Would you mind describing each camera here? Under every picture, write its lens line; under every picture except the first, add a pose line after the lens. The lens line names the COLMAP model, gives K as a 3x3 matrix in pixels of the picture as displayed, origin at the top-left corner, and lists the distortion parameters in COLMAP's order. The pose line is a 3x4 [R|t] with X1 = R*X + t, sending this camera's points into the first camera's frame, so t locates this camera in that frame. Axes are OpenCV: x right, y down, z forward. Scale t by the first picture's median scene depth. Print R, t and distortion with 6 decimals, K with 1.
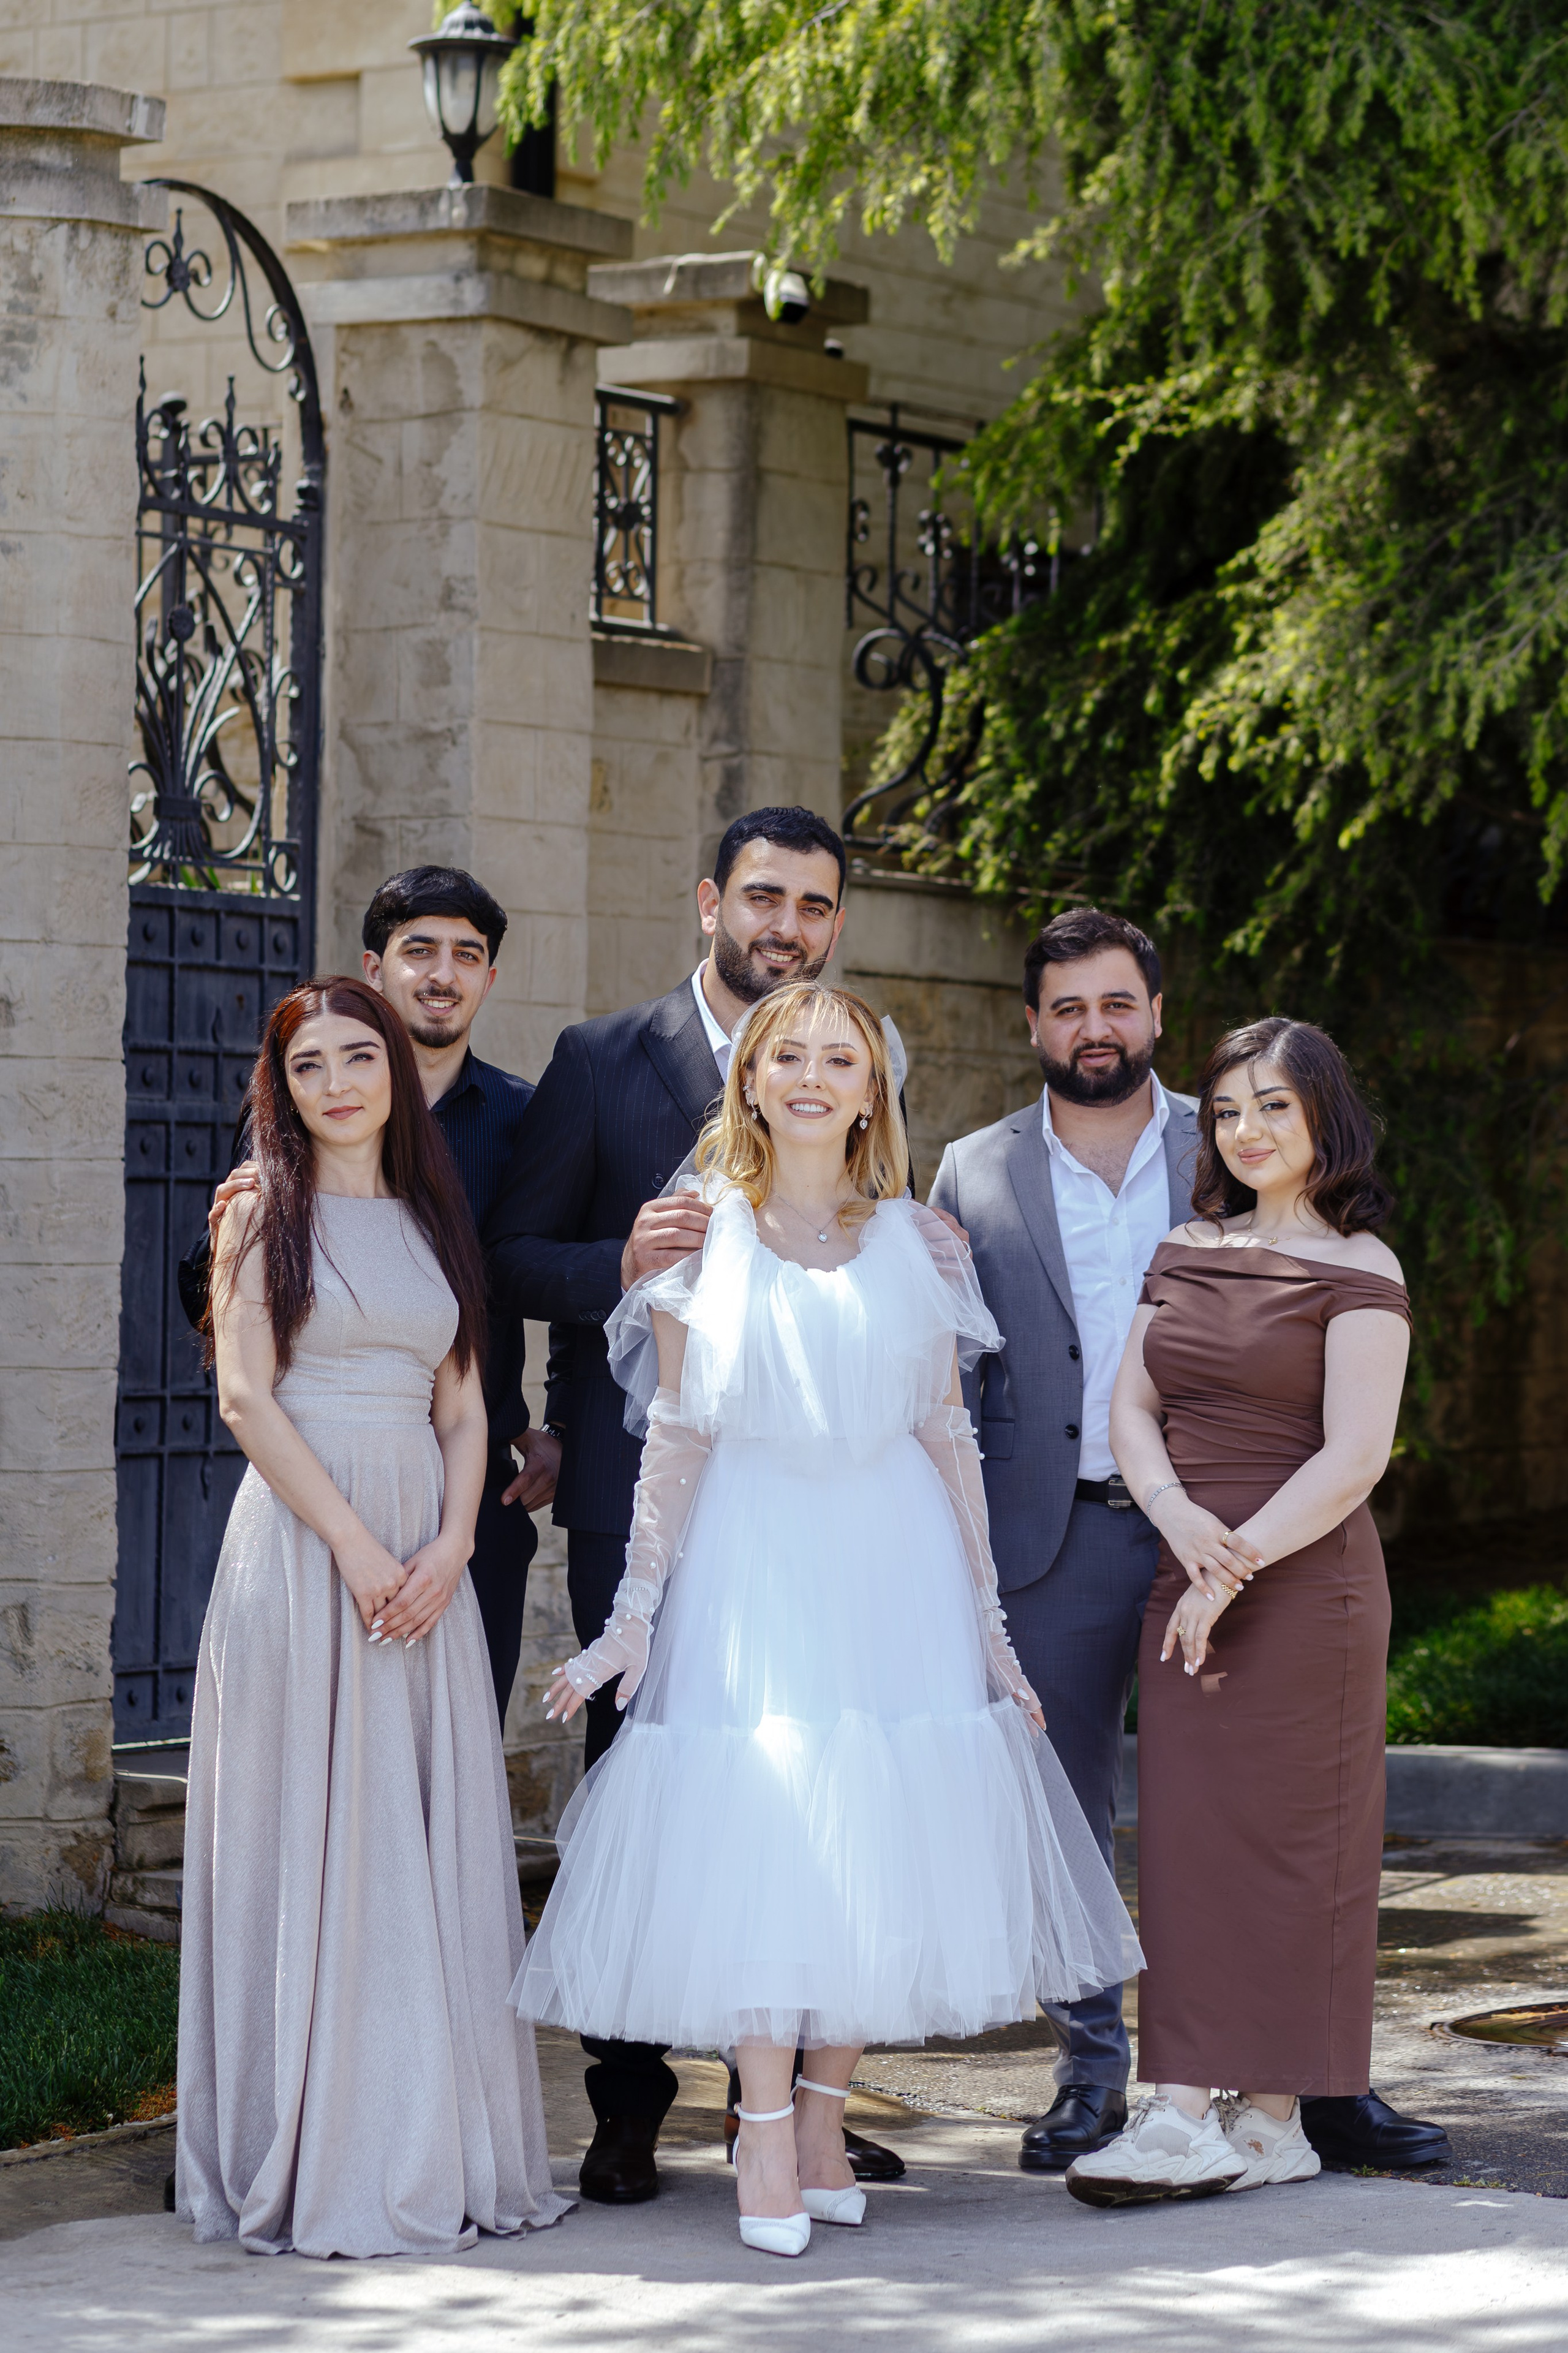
lens RADIAL K [[6114.7, 0, 784.0], [0, 6114.7, 1176.5], [0, 0, 1]] dist [-0.129745, 0.574753]
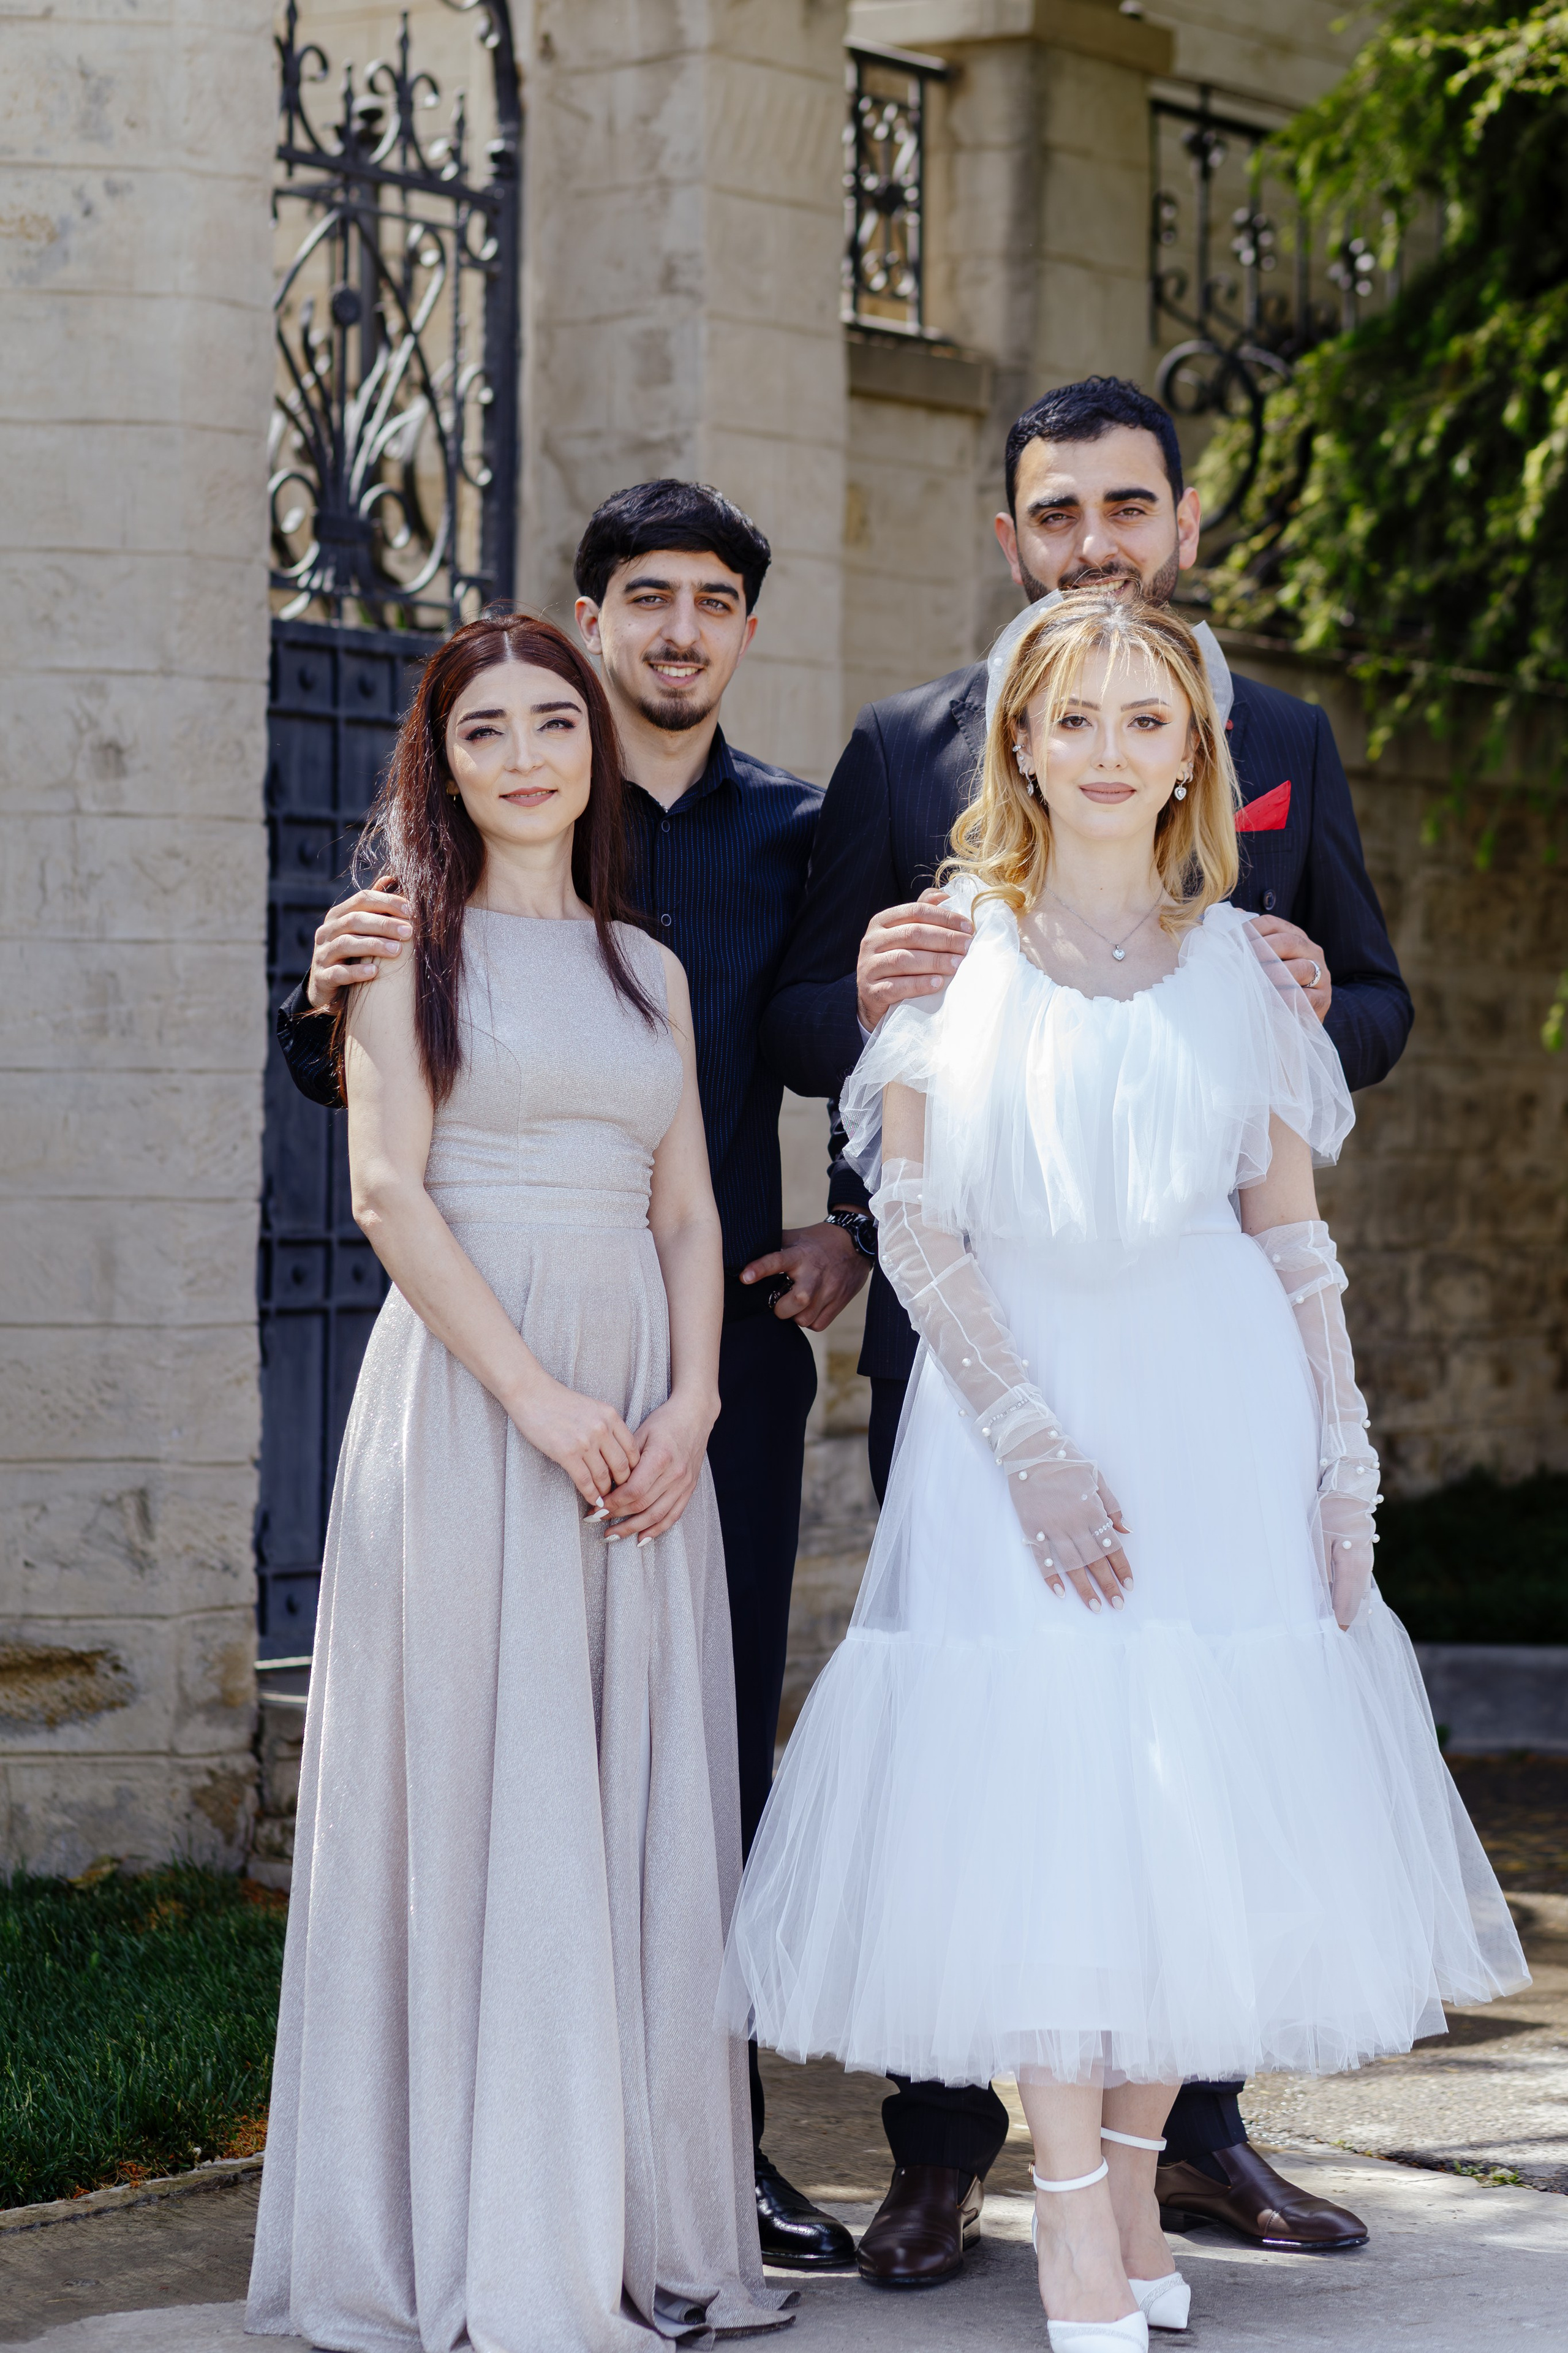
lens RADIAL K [[6114.7, 0, 784.0], [0, 6114.7, 1176.5], [0, 0, 1]] dist [-0.129745, 0.574753]
pose [[0.998732, -0.005381, -0.050051, 0.001346], [0.006162, 0.999862, 0.015455, 0.014377], [0.049961, -0.015743, 0.998627, 0.169070]]
